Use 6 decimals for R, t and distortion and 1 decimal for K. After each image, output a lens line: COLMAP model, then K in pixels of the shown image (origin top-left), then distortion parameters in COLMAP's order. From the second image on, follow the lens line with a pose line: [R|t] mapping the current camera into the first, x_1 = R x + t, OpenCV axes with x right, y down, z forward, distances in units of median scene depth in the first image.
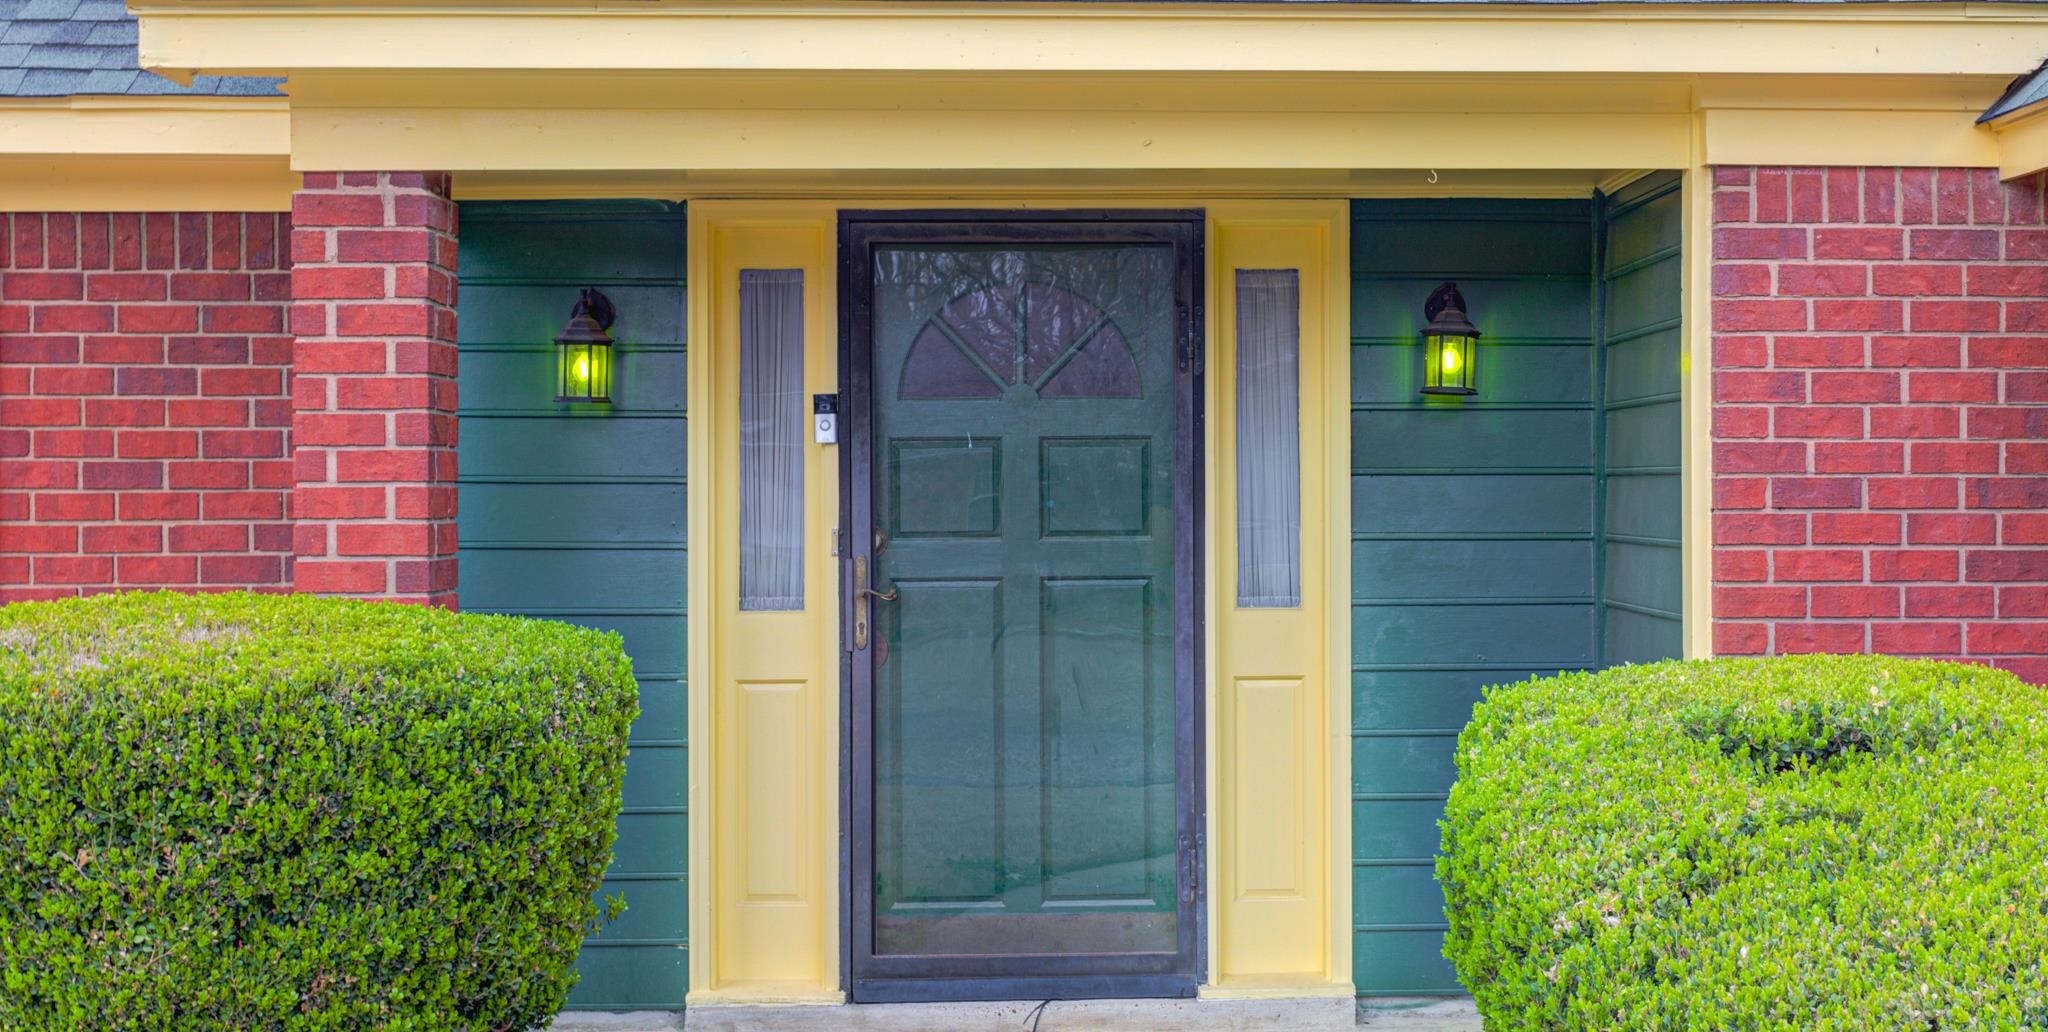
lens RADIAL K [[3505.7, 0, 1022.8], [0, 3505.7, 514.2], [0, 0, 1]] dist [-0.032767, 0.000000]
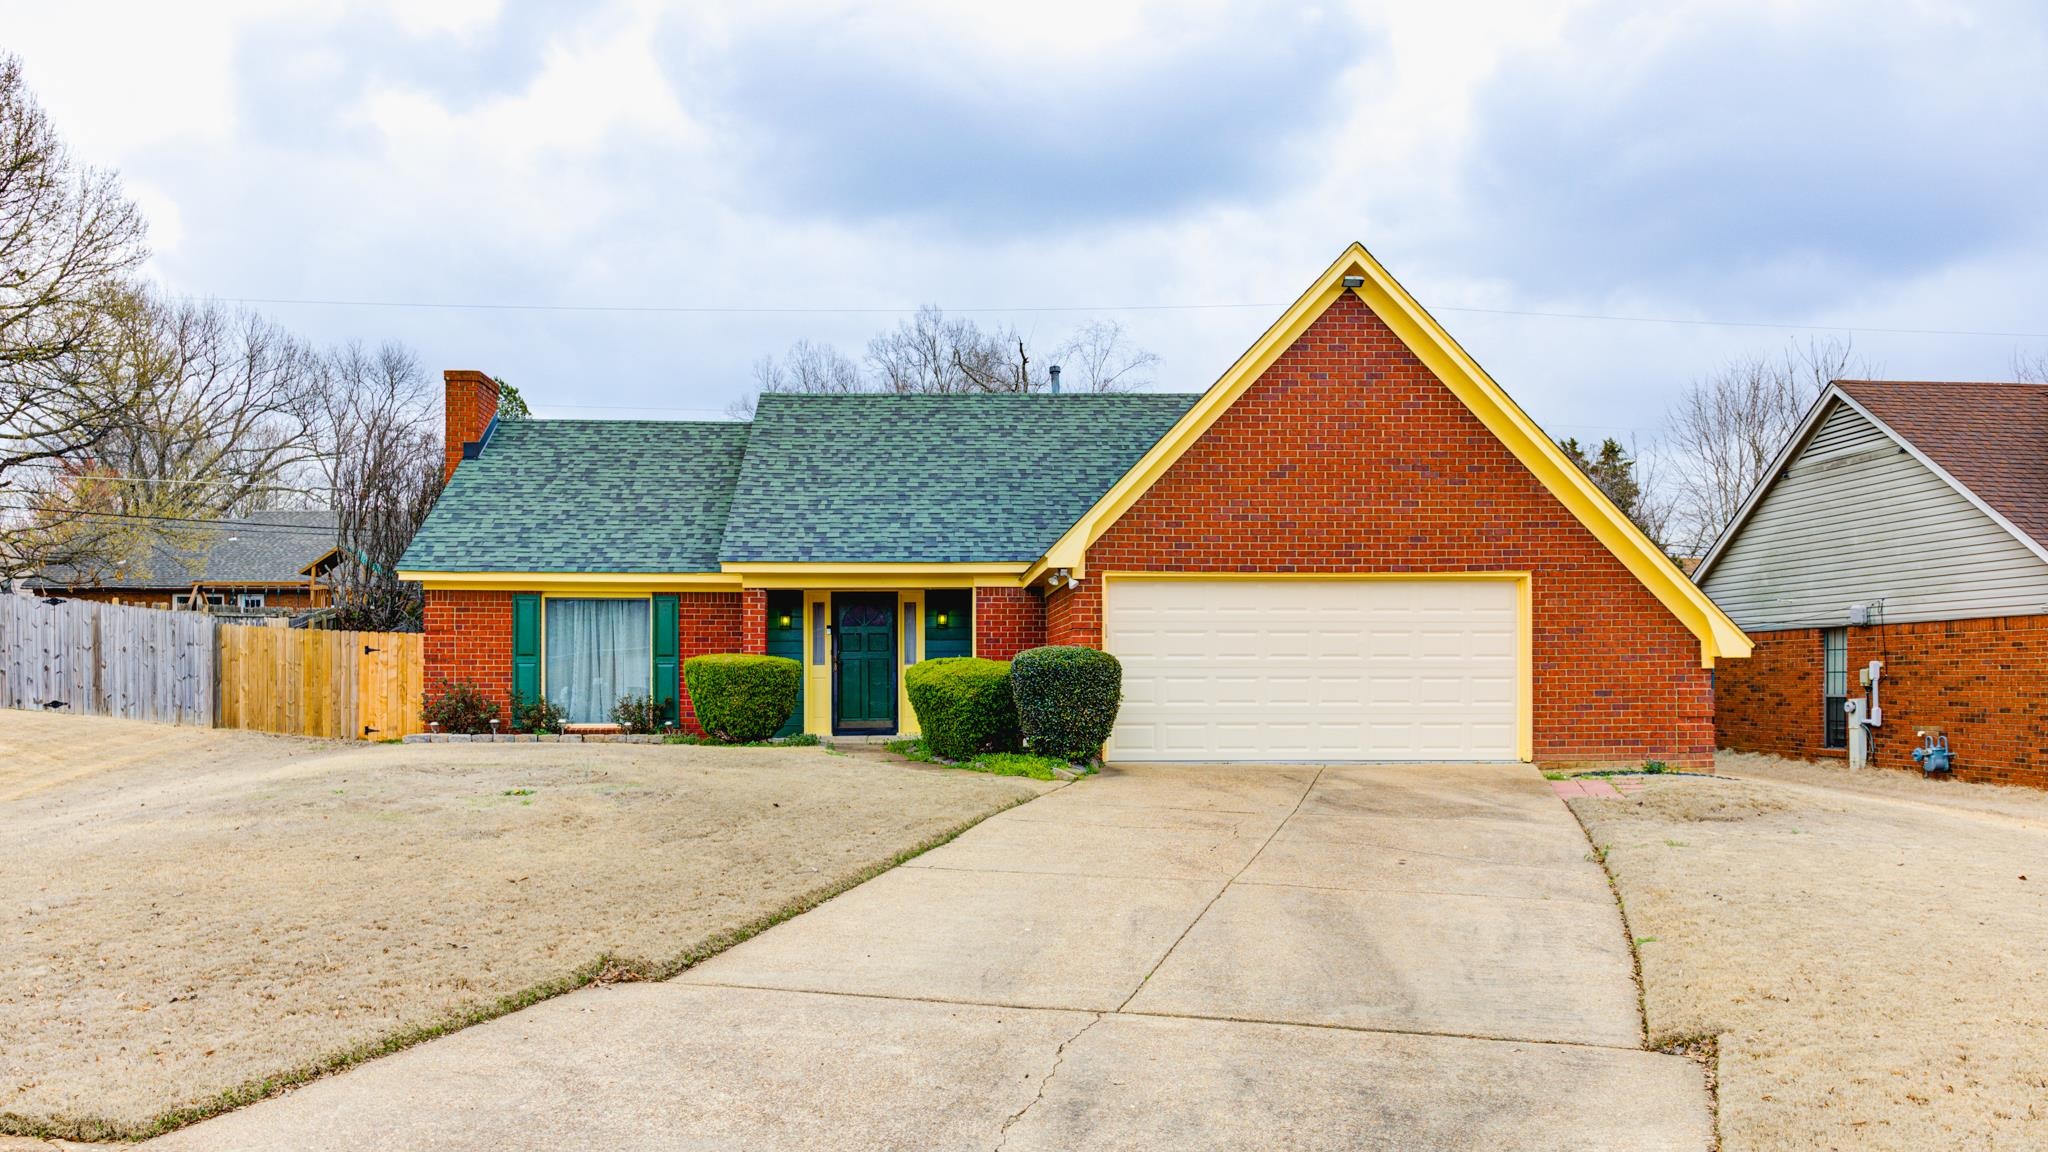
lens RADIAL K [[1681.7, 0, 1024.8], [0, 1681.7, 572.6], [0, 0, 1]] dist [-0.010746, -0.018132]
pose [[0.998680, 0.001954, 0.051318, 0.116862], [0.002199, 0.996732, -0.080745, 0.098296], [-0.051308, 0.080752, 0.995413, -1.676037]]
